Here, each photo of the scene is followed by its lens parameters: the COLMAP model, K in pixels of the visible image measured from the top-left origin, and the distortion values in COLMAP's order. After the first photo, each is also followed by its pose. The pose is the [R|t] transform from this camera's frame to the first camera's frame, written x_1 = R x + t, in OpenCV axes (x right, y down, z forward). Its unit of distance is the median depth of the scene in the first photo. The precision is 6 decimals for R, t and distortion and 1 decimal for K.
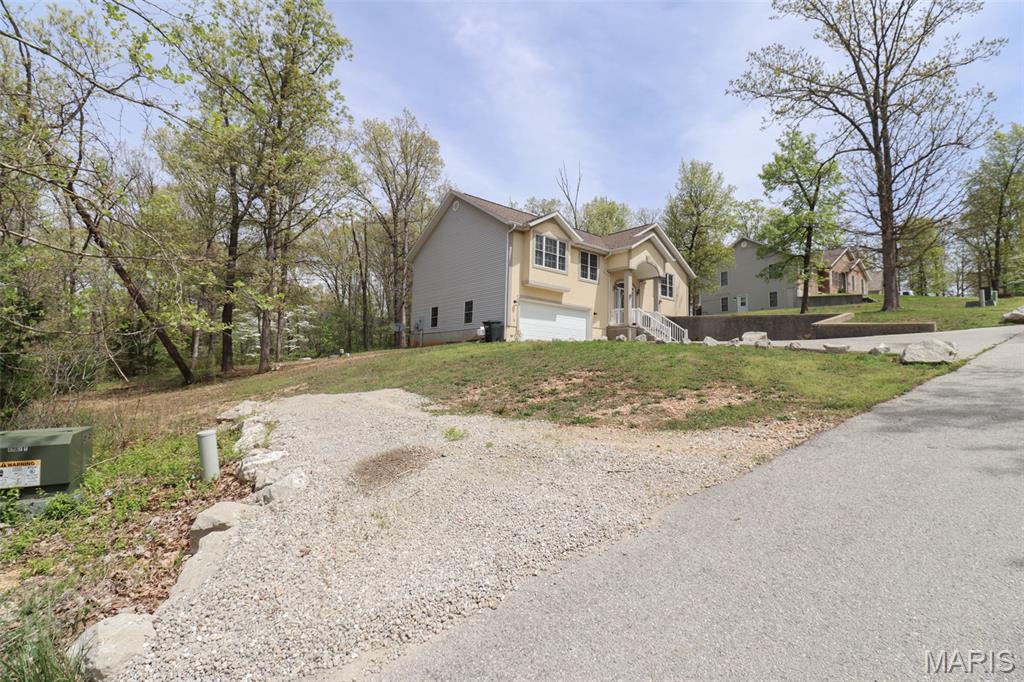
lens RADIAL K [[485.6, 0, 512.7], [0, 485.6, 324.8], [0, 0, 1]] dist [0.003847, -0.015597]
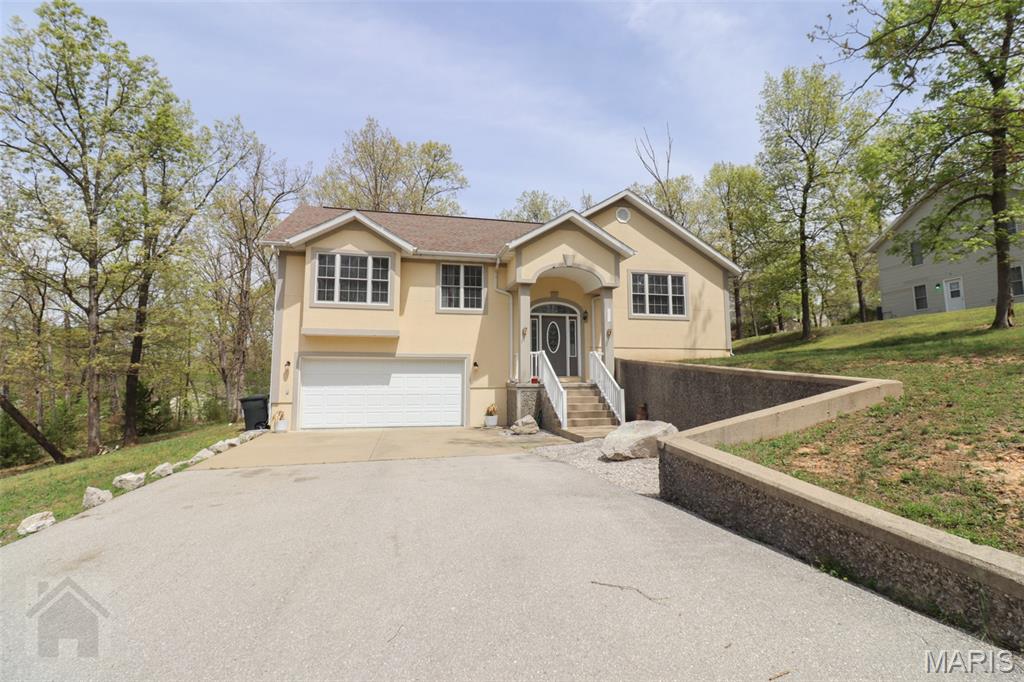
lens RADIAL K [[468.6, 0, 509.8], [0, 468.6, 323.9], [0, 0, 1]] dist [0.002663, -0.013470]
pose [[0.885668, -0.083978, -0.456661, 0.506034], [0.074328, 0.996467, -0.039092, -0.049757], [0.458330, 0.000680, 0.888782, 0.537412]]
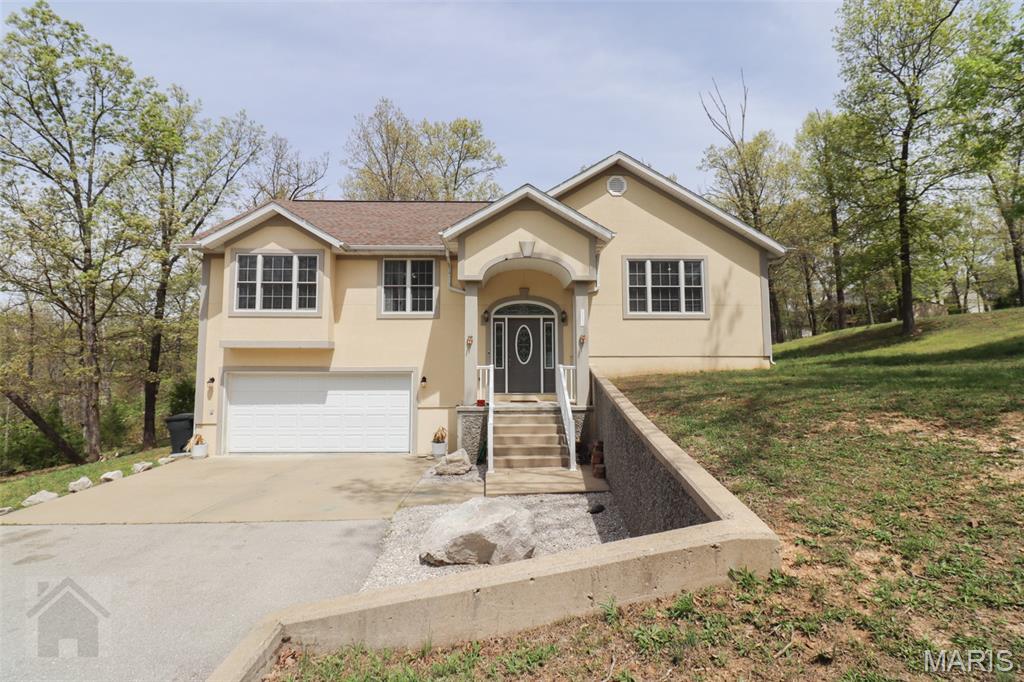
lens RADIAL K [[485.6, 0, 512.7], [0, 485.6, 324.8], [0, 0, 1]] dist [0.003847, -0.015597]
pose [[0.781658, -0.084571, -0.617947, 0.589041], [0.088657, 0.995770, -0.024134, -0.062146], [0.617374, -0.035921, 0.785849, 0.709210]]
